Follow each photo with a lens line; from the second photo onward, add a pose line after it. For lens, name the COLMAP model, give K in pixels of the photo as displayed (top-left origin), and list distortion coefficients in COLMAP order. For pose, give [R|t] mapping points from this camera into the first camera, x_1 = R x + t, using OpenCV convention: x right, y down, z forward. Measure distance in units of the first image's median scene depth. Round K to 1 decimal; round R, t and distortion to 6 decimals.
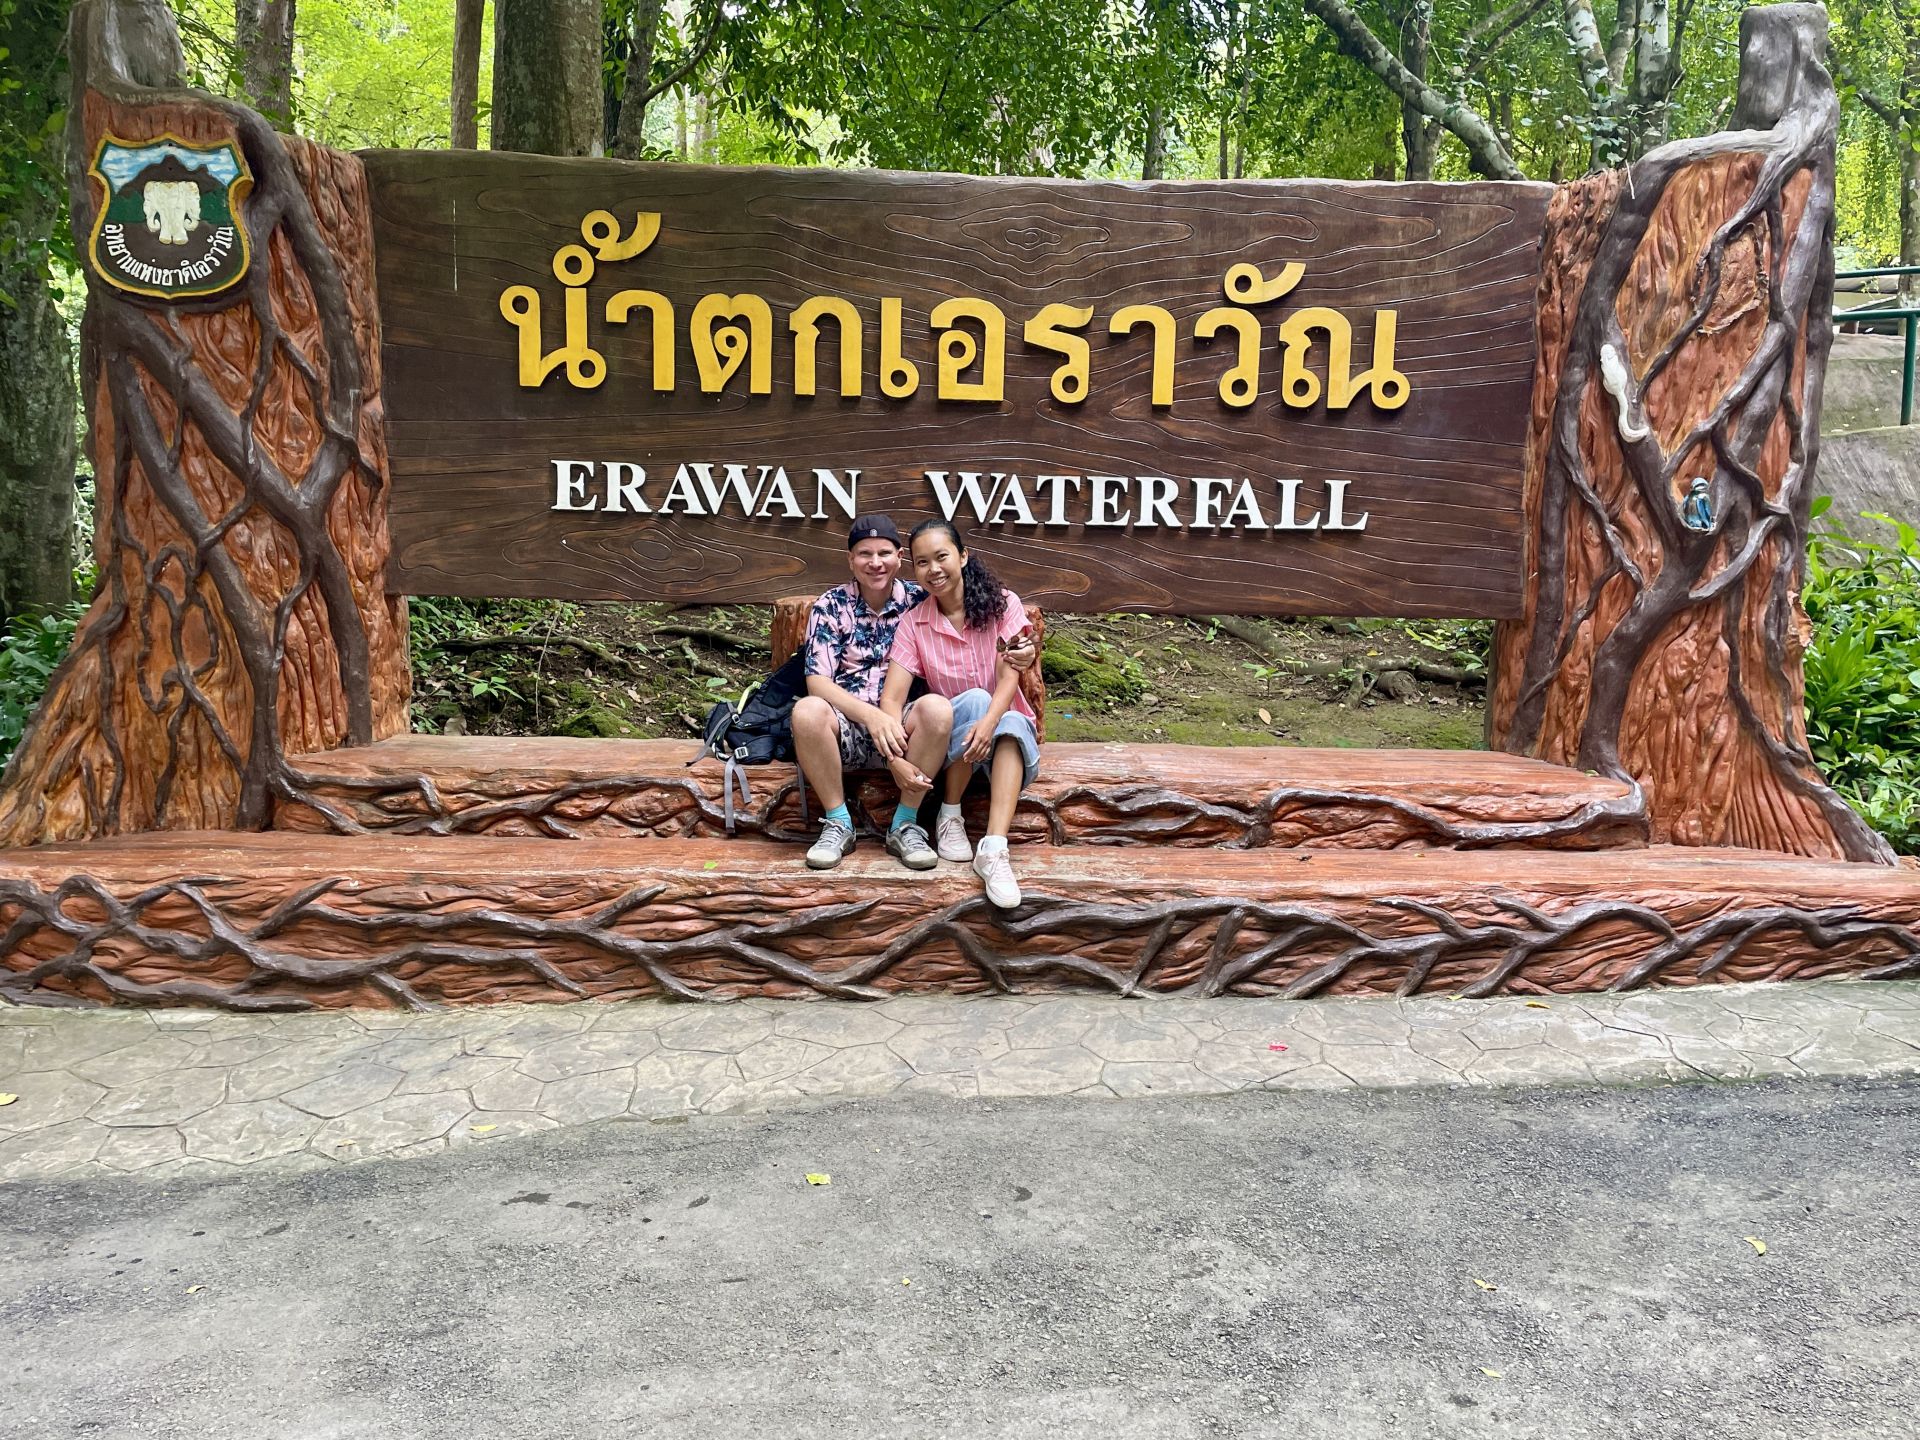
lens RADIAL K [[1451.3, 0, 963.2], [0, 1451.3, 700.4], [0, 0, 1]] dist [0.093372, -0.124099]
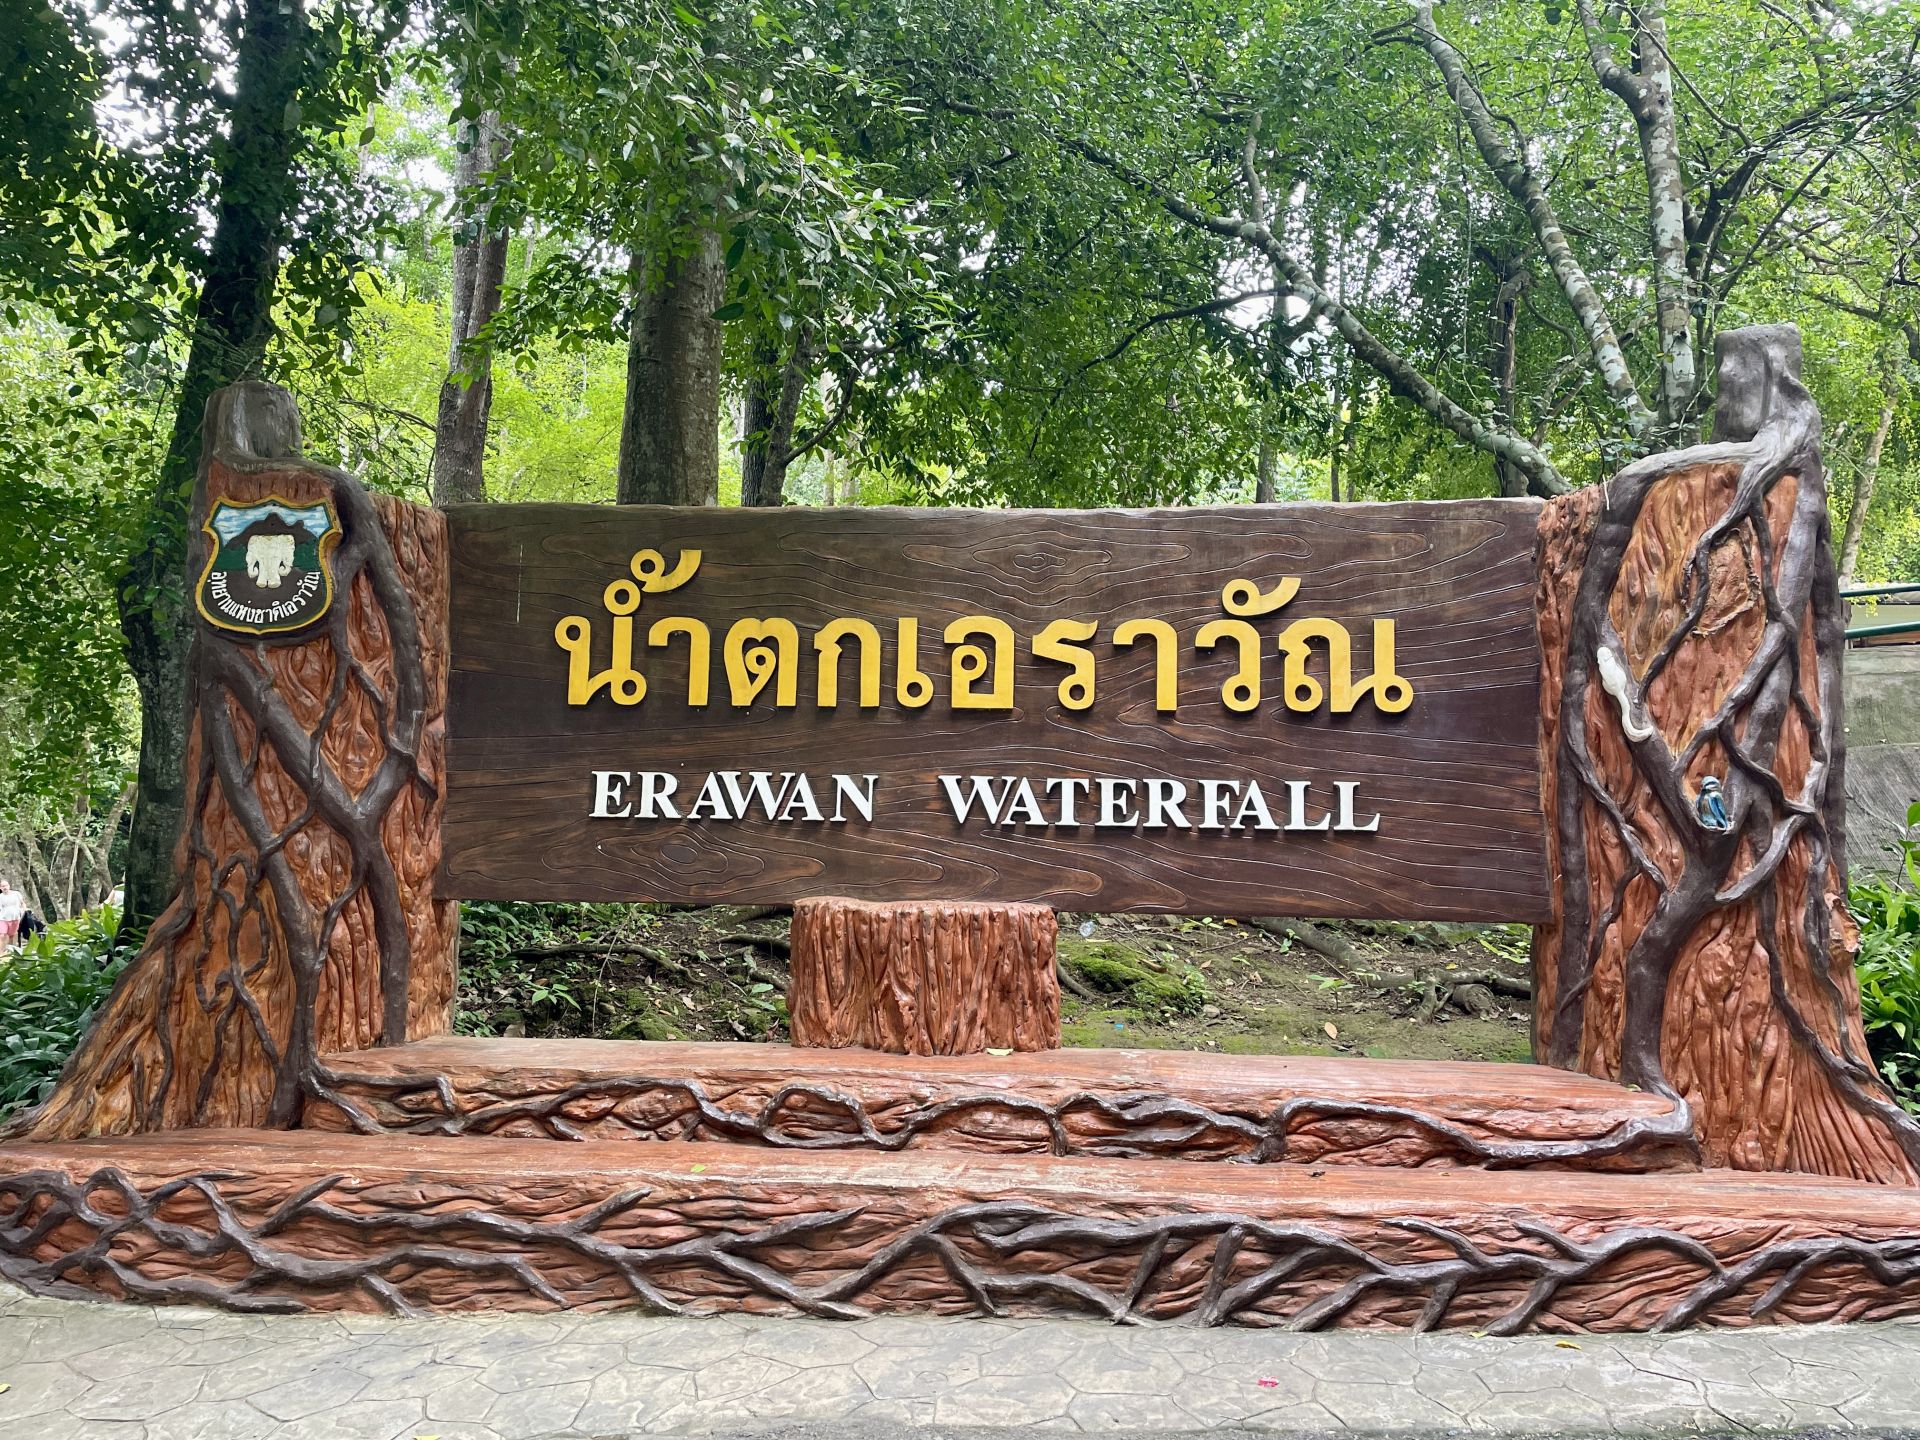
lens RADIAL K [[1451.3, 0, 963.2], [0, 1451.3, 700.4], [0, 0, 1]] dist [0.093372, -0.124099]
pose [[0.993718, -0.017015, -0.110614, 0.113411], [-0.007789, 0.975462, -0.220029, 0.019185], [0.111643, 0.219508, 0.969202, -0.016777]]
